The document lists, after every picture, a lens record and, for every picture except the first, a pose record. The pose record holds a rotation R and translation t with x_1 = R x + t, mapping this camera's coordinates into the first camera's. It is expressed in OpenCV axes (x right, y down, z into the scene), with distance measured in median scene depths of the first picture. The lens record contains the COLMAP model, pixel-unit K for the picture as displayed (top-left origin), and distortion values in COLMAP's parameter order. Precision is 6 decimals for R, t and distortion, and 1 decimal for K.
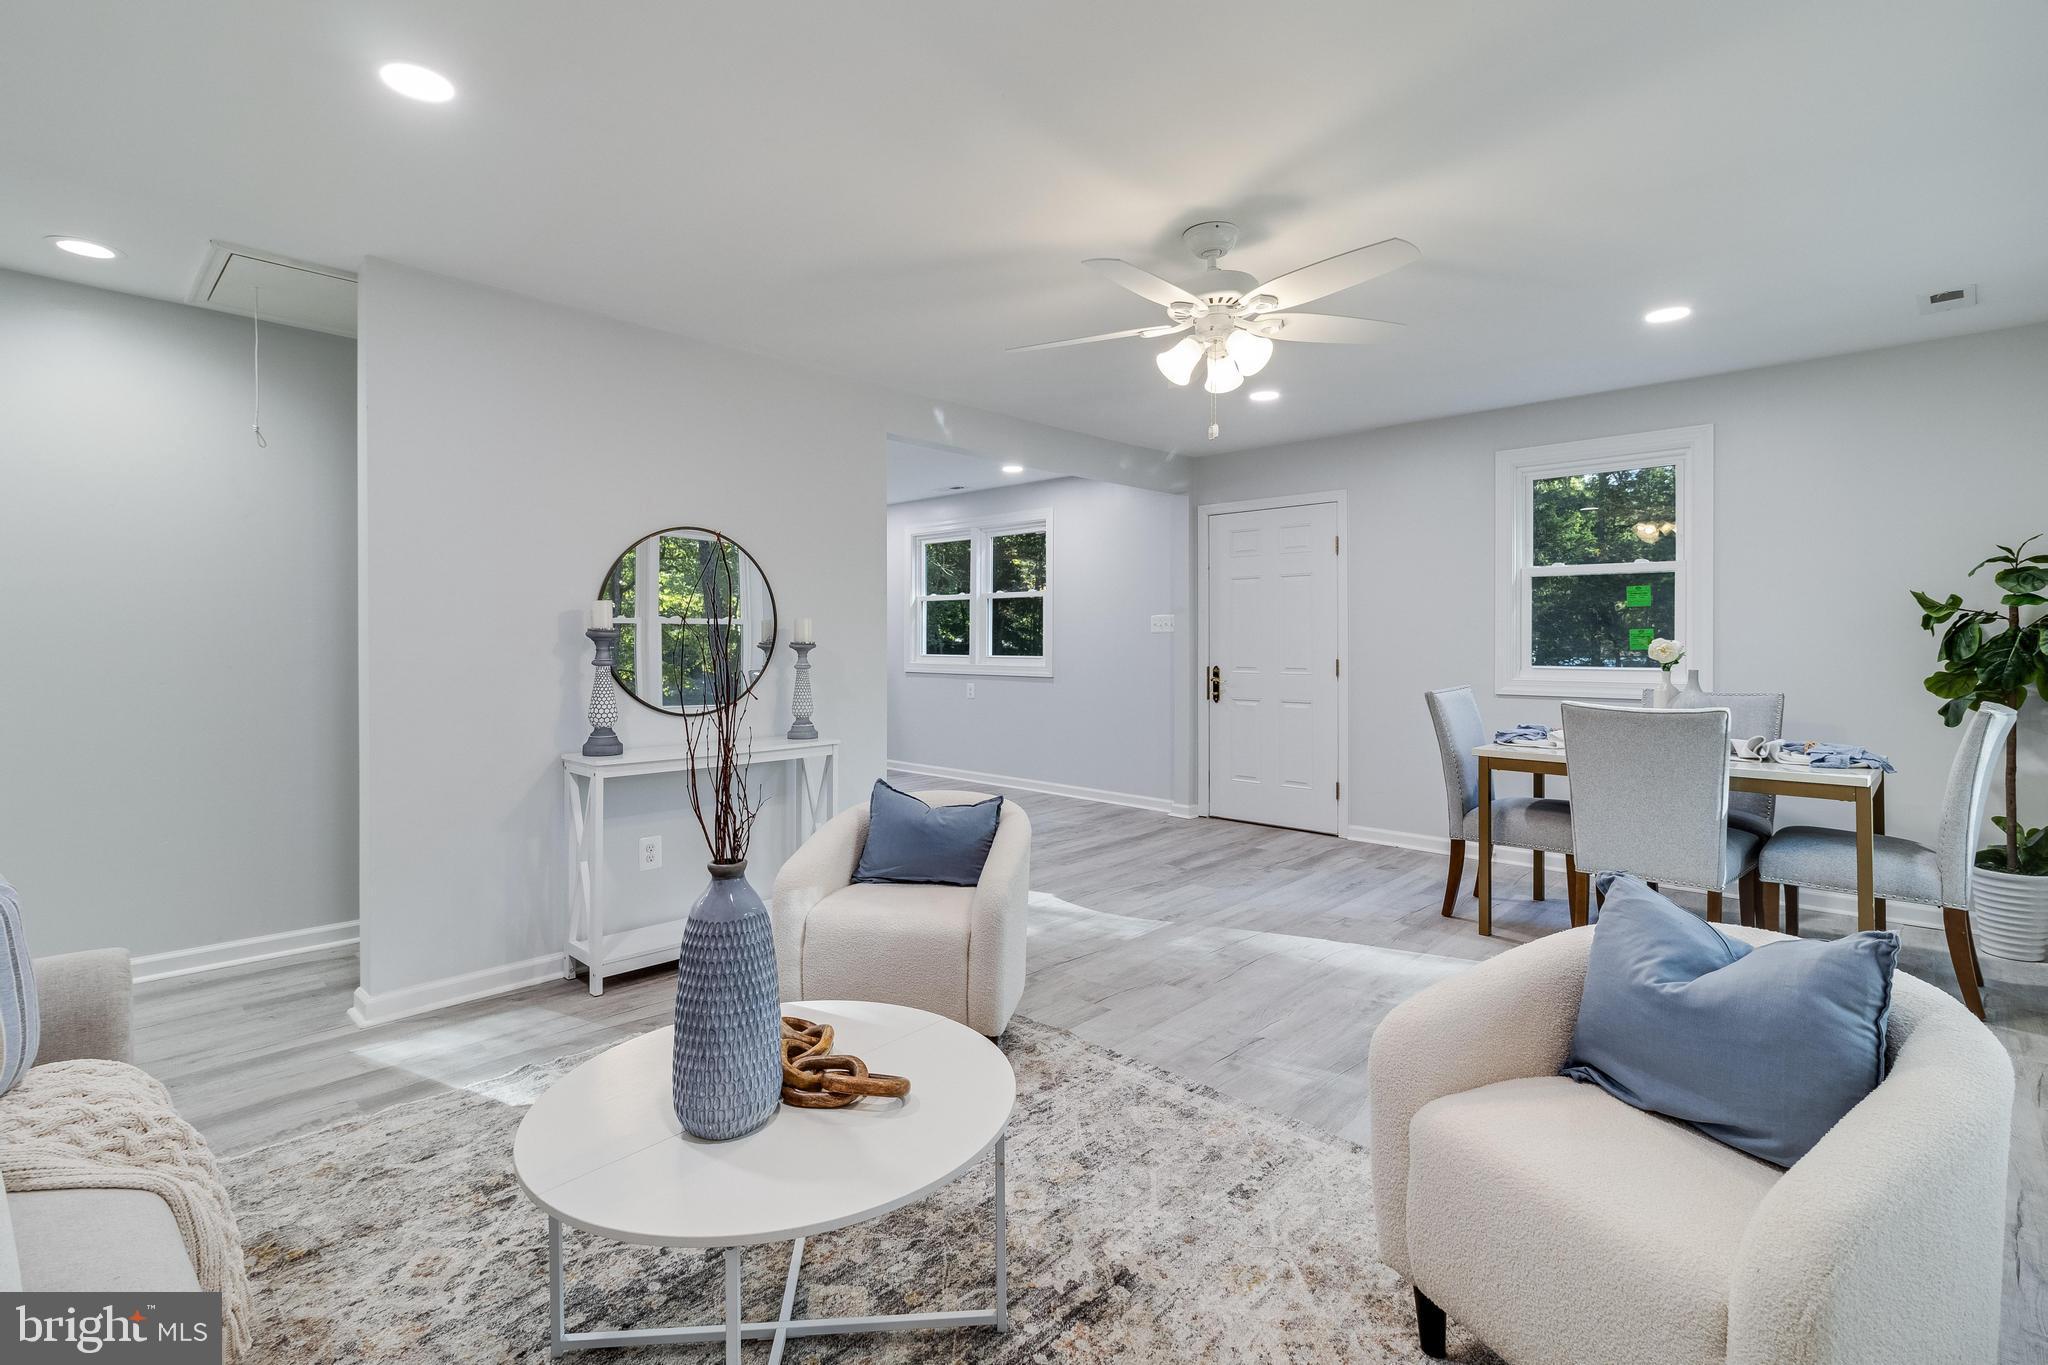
lens RADIAL K [[951.6, 0, 1027.7], [0, 951.6, 646.2], [0, 0, 1]] dist [0.002671, -0.000272]
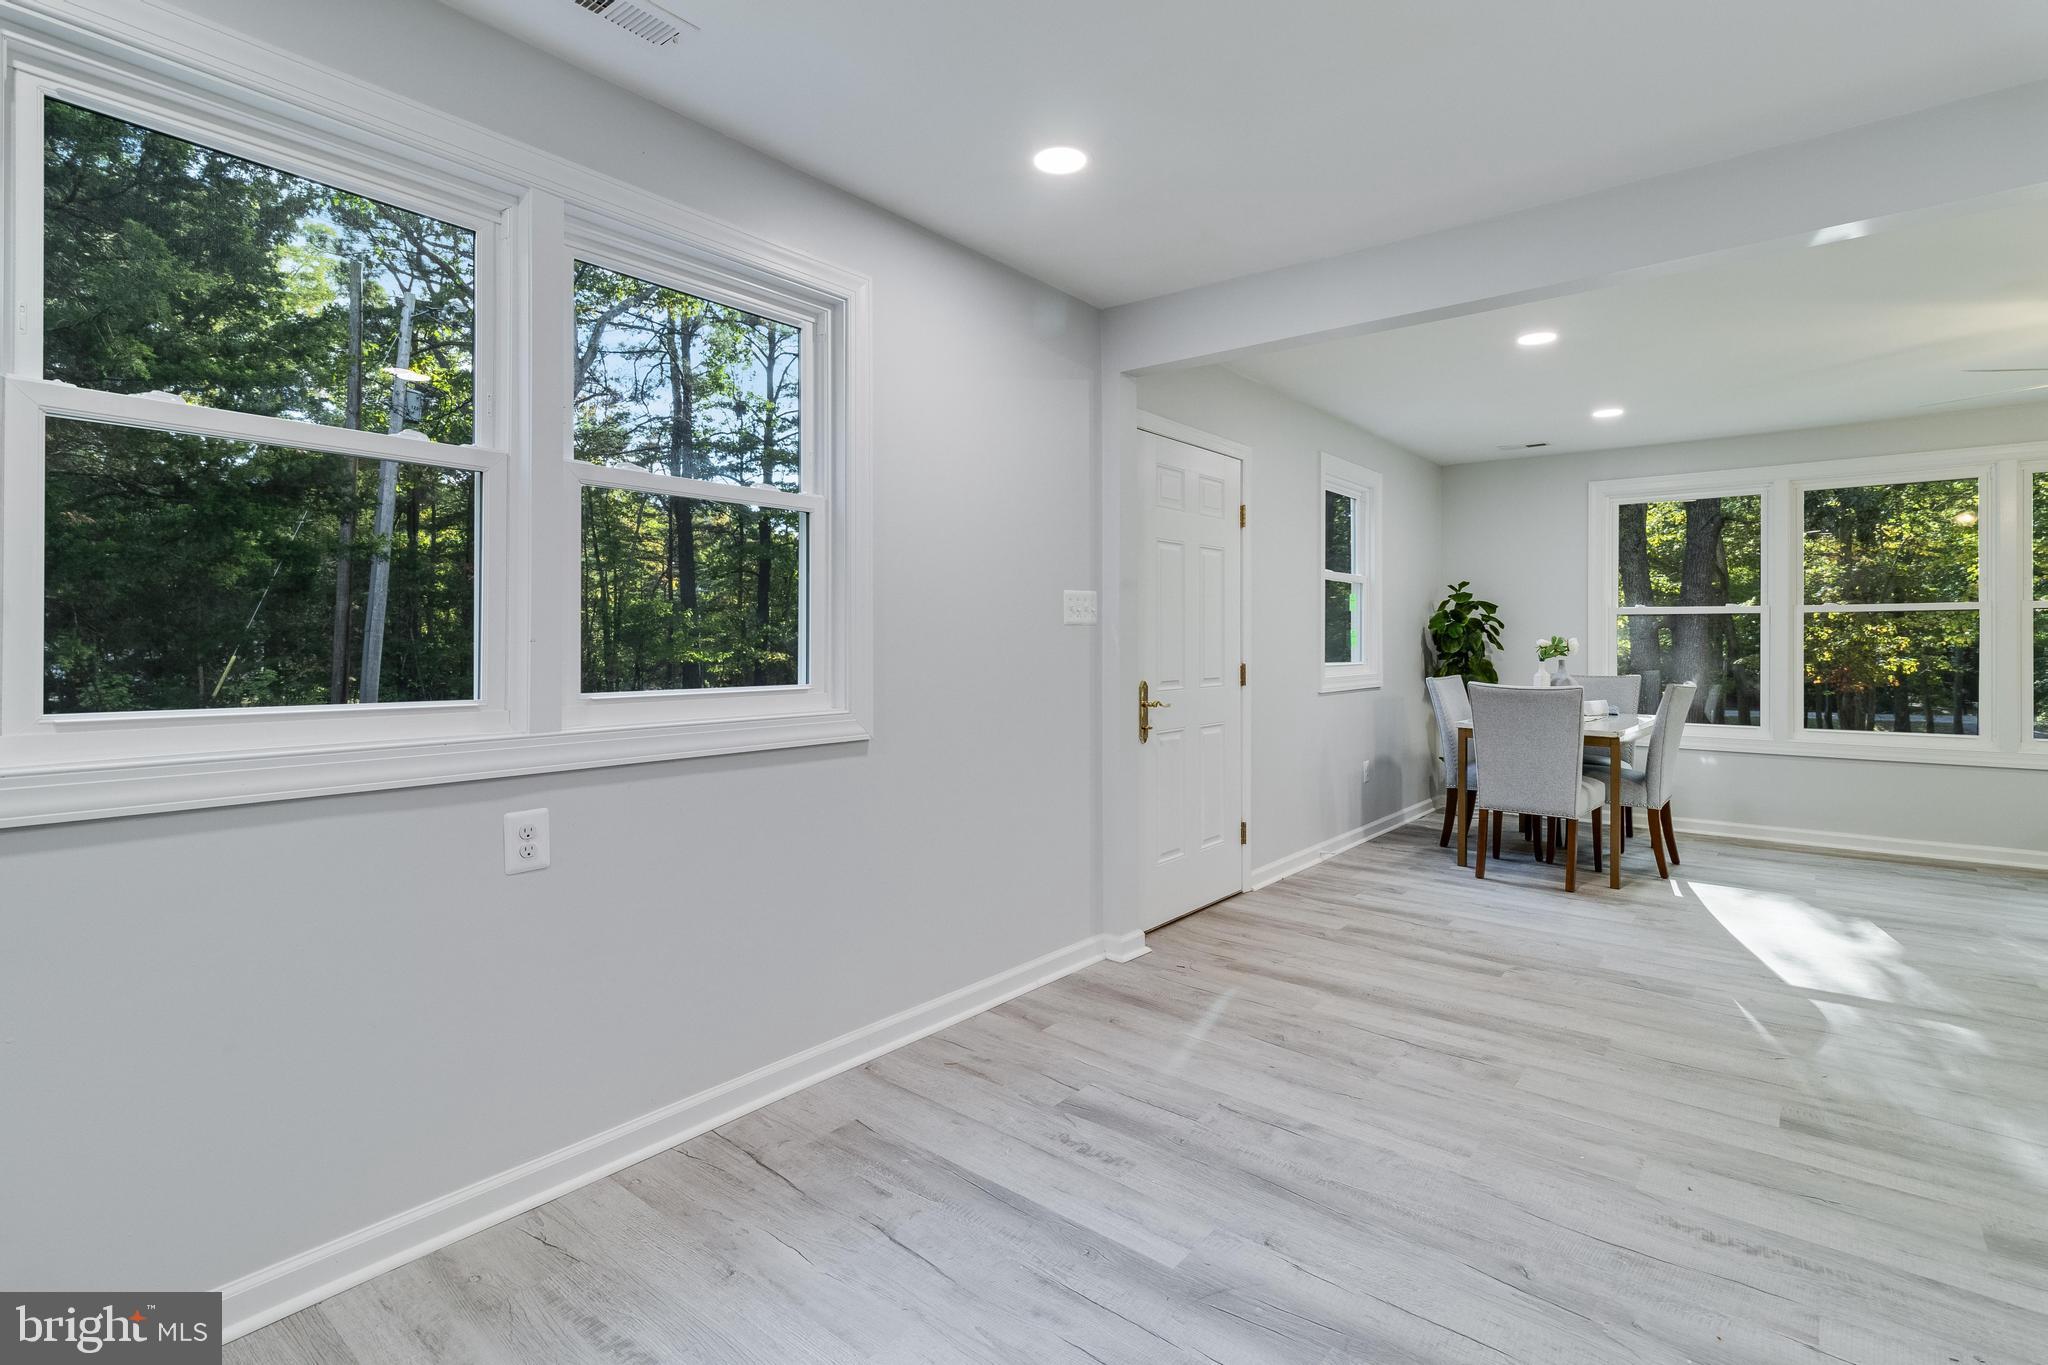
lens RADIAL K [[945.7, 0, 1027.7], [0, 945.7, 662.8], [0, 0, 1]] dist [0.001952, -0.000059]
pose [[-0.068727, -0.021510, 0.997404, -0.947927], [0.004131, 0.999753, 0.021846, -0.010878], [-0.997627, 0.005621, -0.068621, 2.691769]]
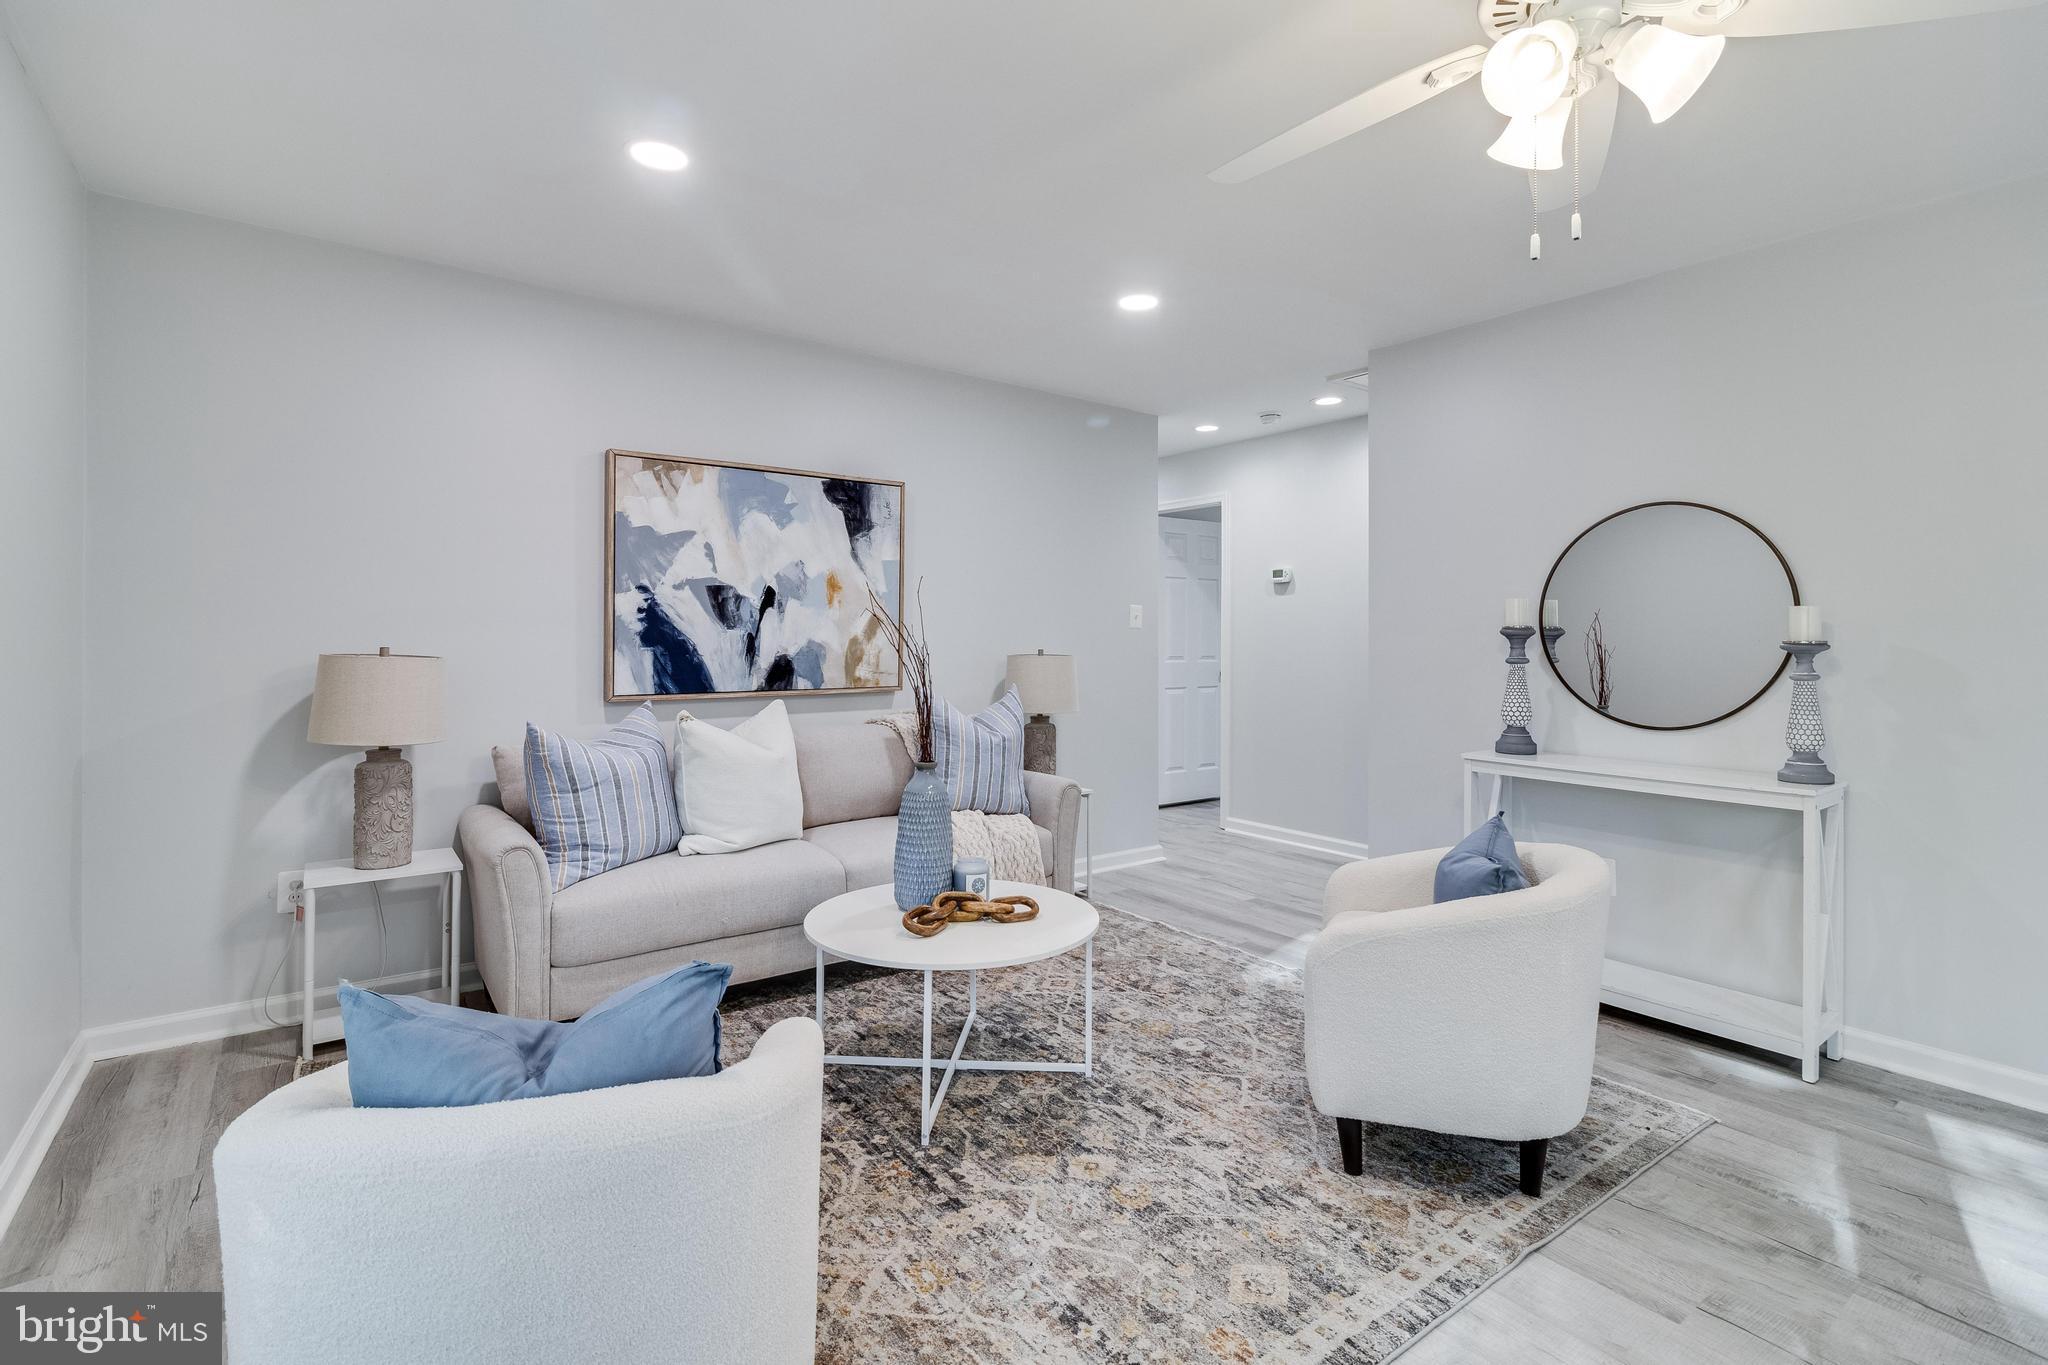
lens RADIAL K [[942.6, 0, 1016.4], [0, 942.6, 637.5], [0, 0, 1]] dist [-0.001000, -0.000066]
pose [[-0.173955, -0.000455, -0.984753, 0.809984], [-0.006569, 0.999978, 0.000698, -0.005178], [0.984732, 0.006590, -0.173954, 0.861022]]
